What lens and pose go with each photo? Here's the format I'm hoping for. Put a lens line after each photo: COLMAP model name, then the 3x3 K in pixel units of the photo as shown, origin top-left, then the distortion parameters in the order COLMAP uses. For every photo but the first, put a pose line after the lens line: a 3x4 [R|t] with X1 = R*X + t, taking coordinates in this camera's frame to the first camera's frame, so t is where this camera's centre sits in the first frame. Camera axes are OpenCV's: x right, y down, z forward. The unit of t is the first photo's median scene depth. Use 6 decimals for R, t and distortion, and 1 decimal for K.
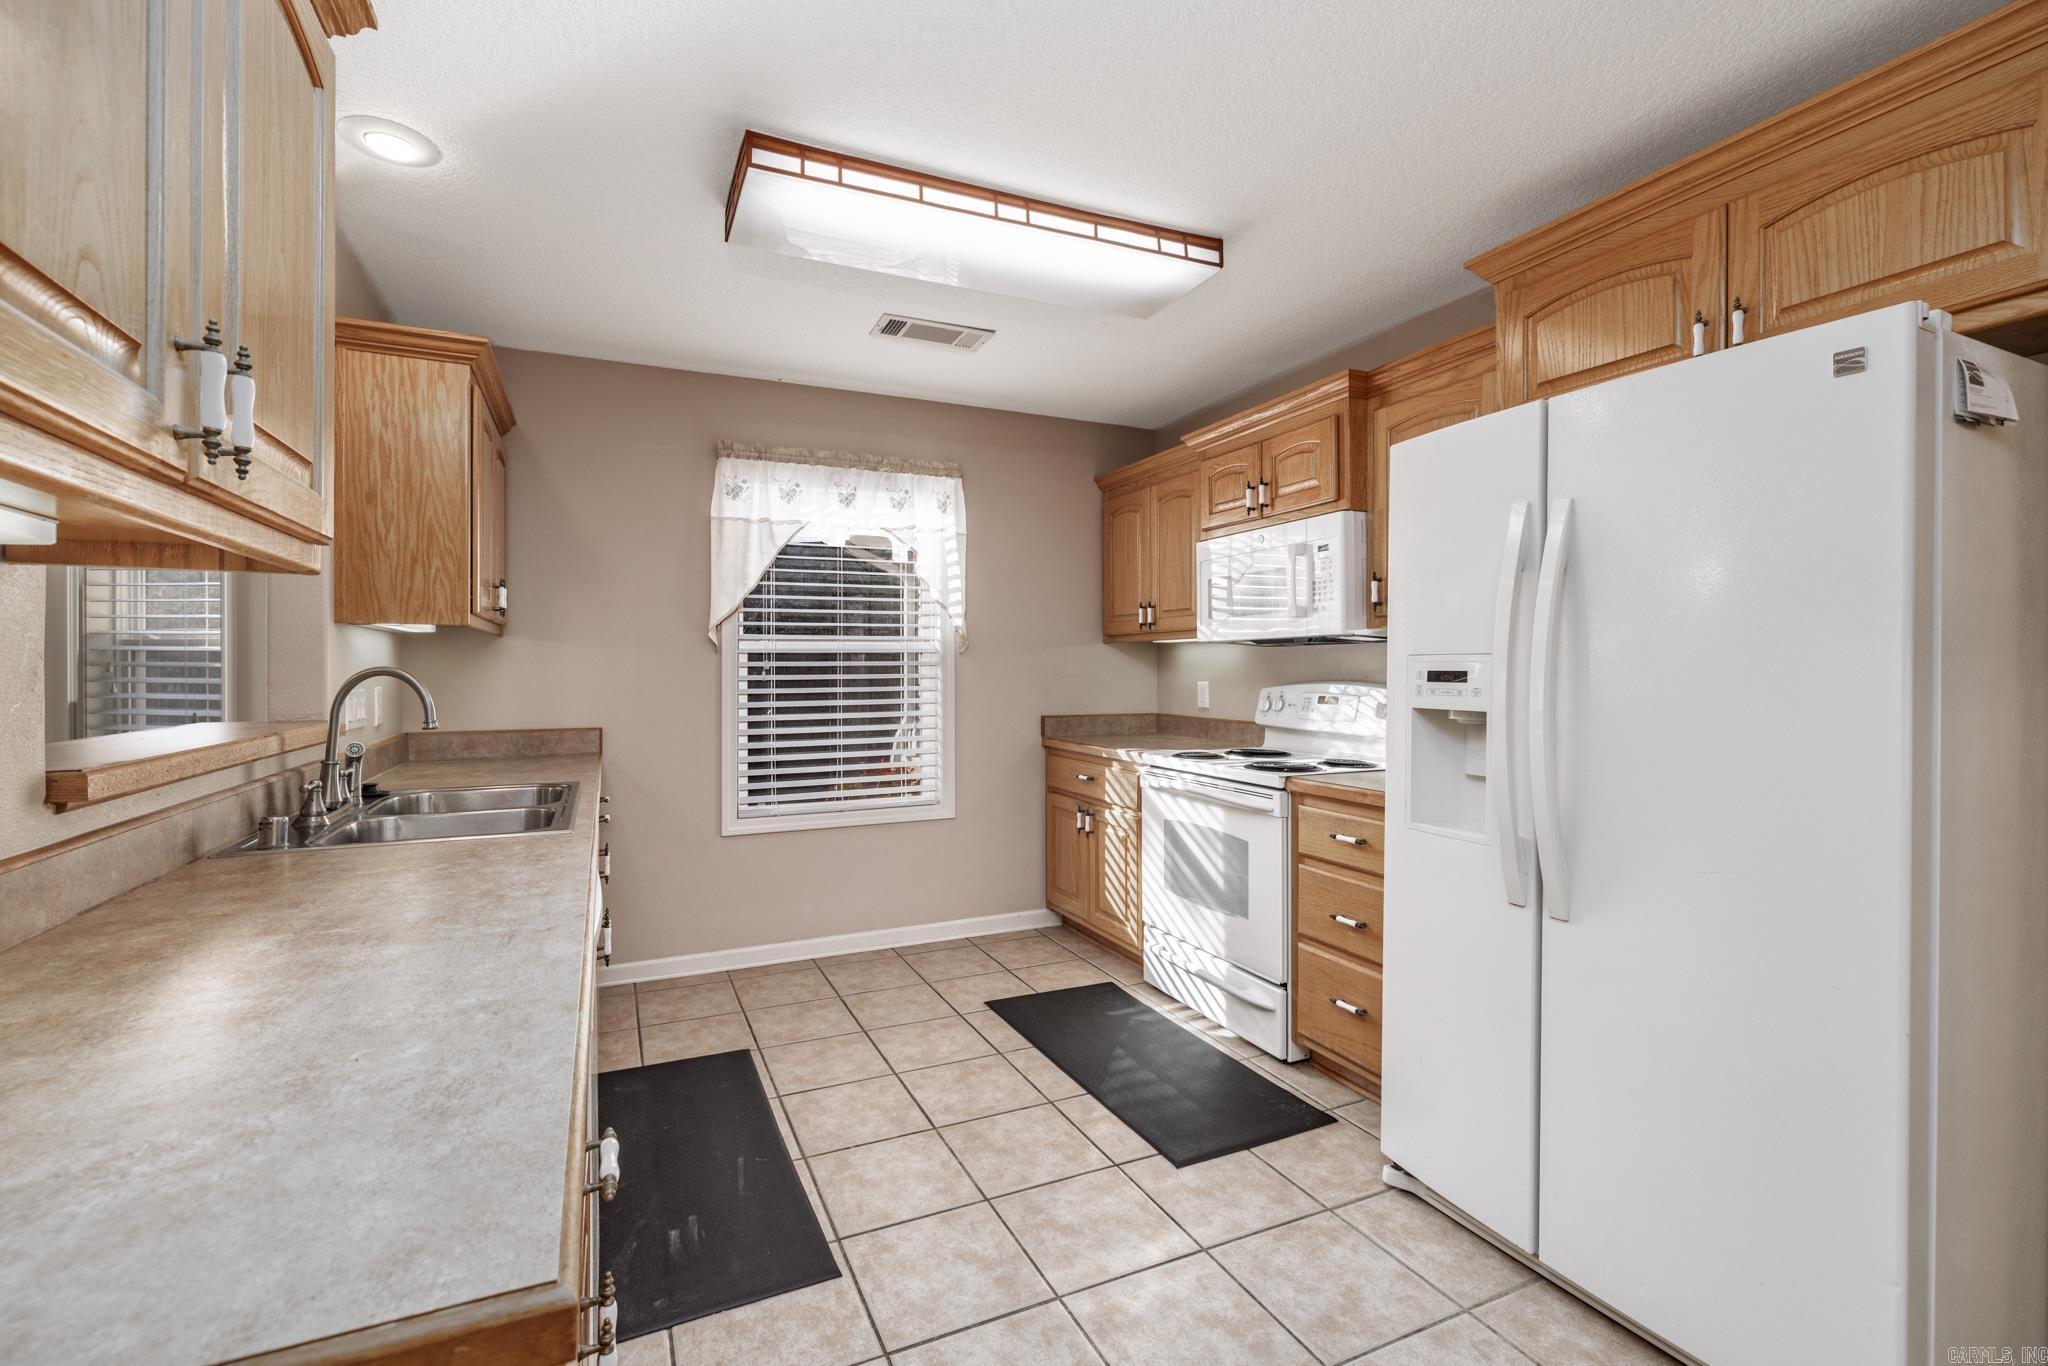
lens RADIAL K [[857.5, 0, 974.8], [0, 857.5, 670.7], [0, 0, 1]] dist [-0.001871, 0.000043]
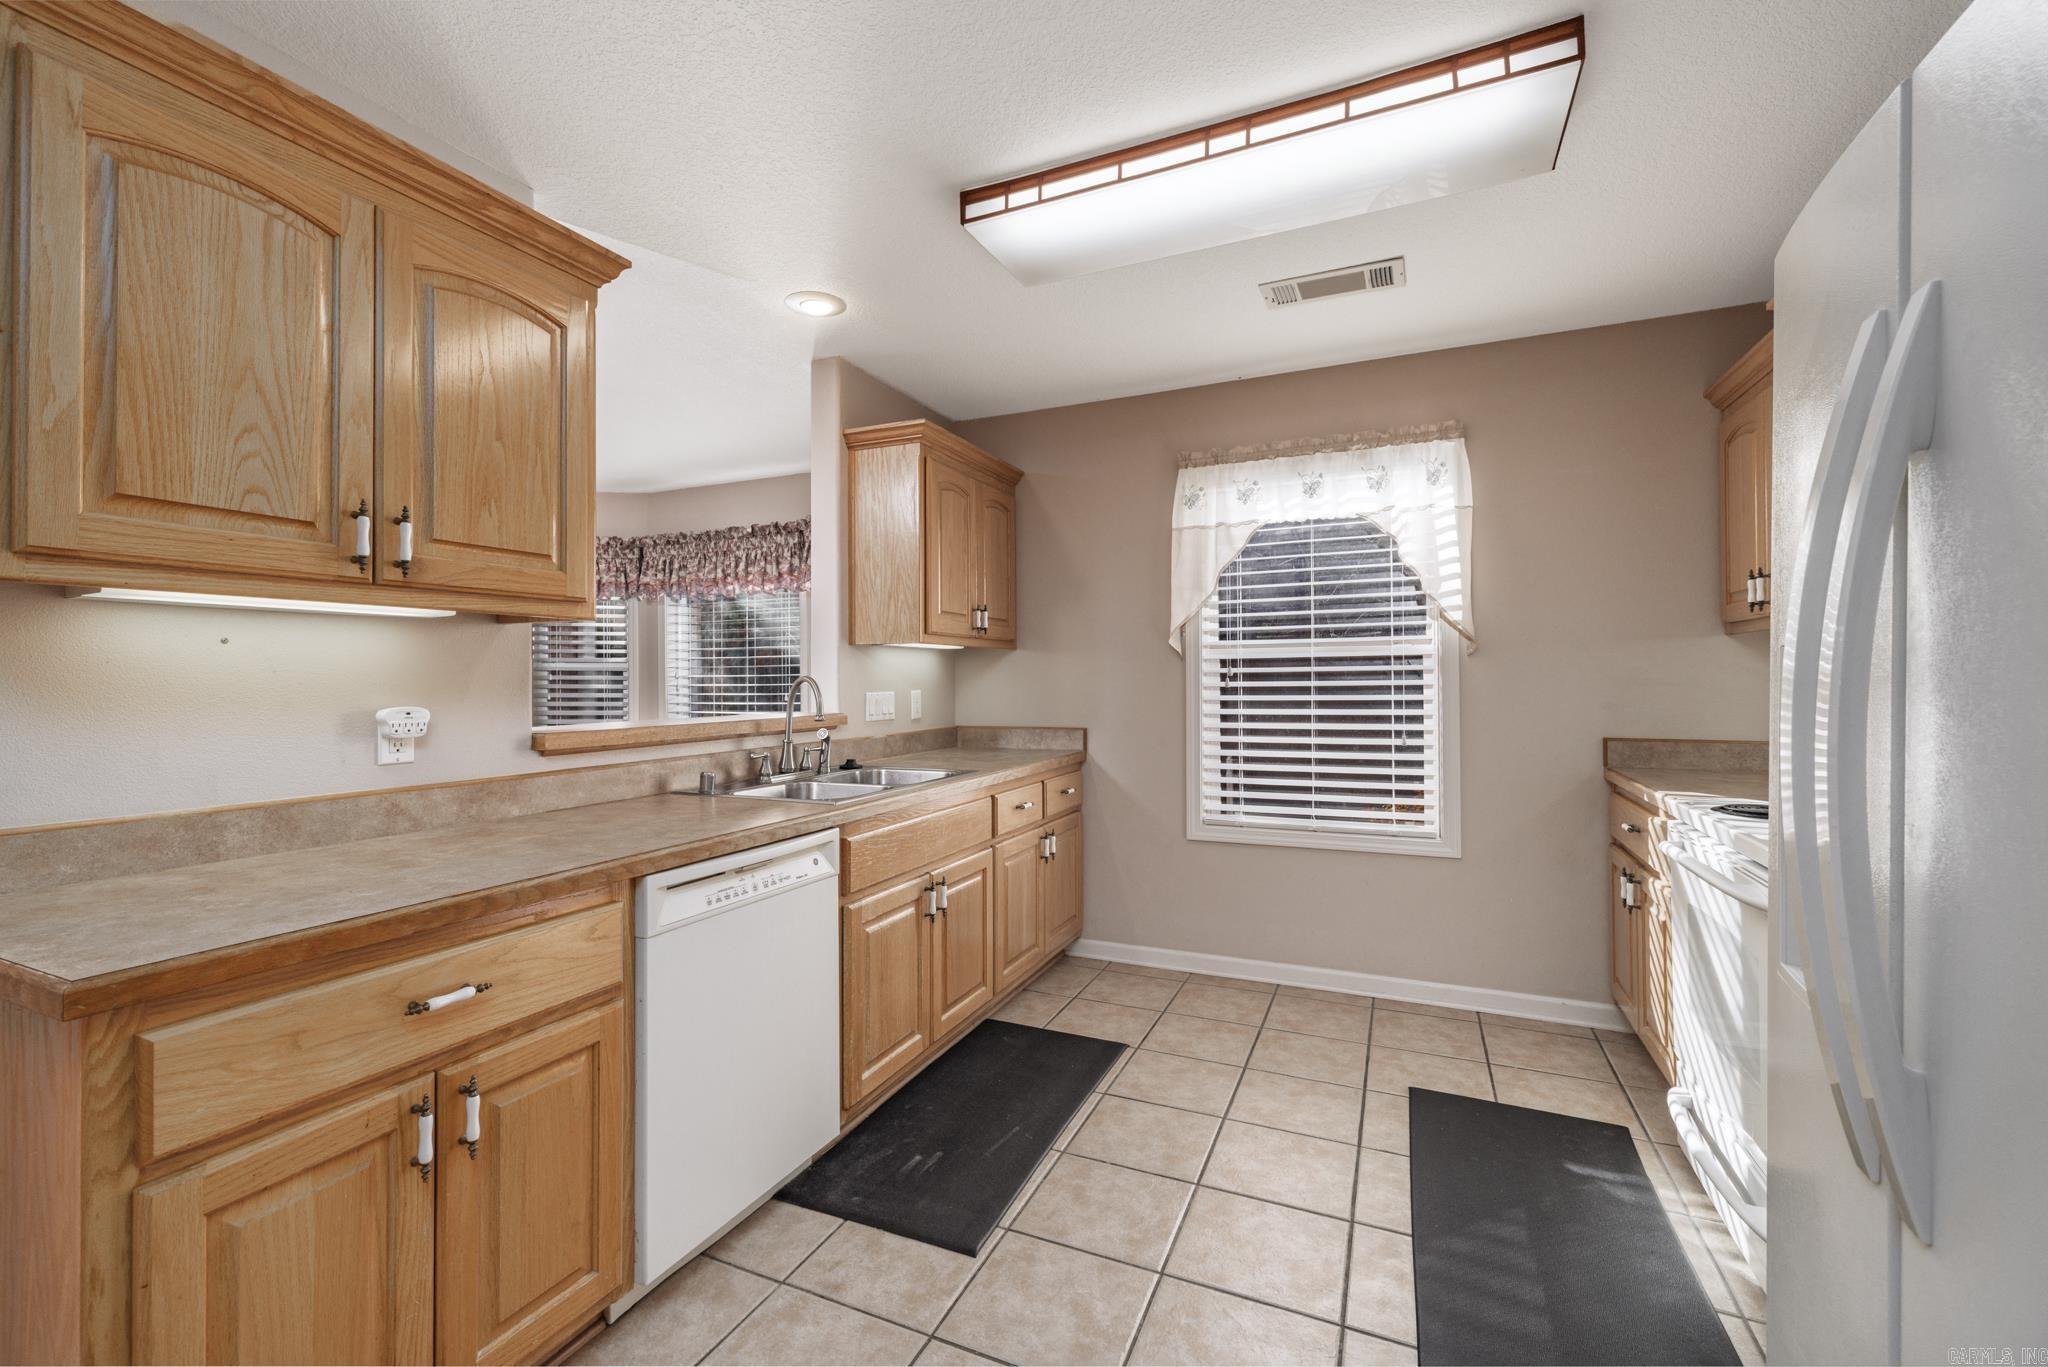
lens RADIAL K [[856.3, 0, 1020.6], [0, 856.3, 673.0], [0, 0, 1]] dist [0.005697, 0.000102]
pose [[0.676496, -0.006165, -0.736420, 0.338695], [0.003131, 0.999980, -0.005496, -0.000087], [0.736439, 0.001412, 0.676502, 0.170875]]
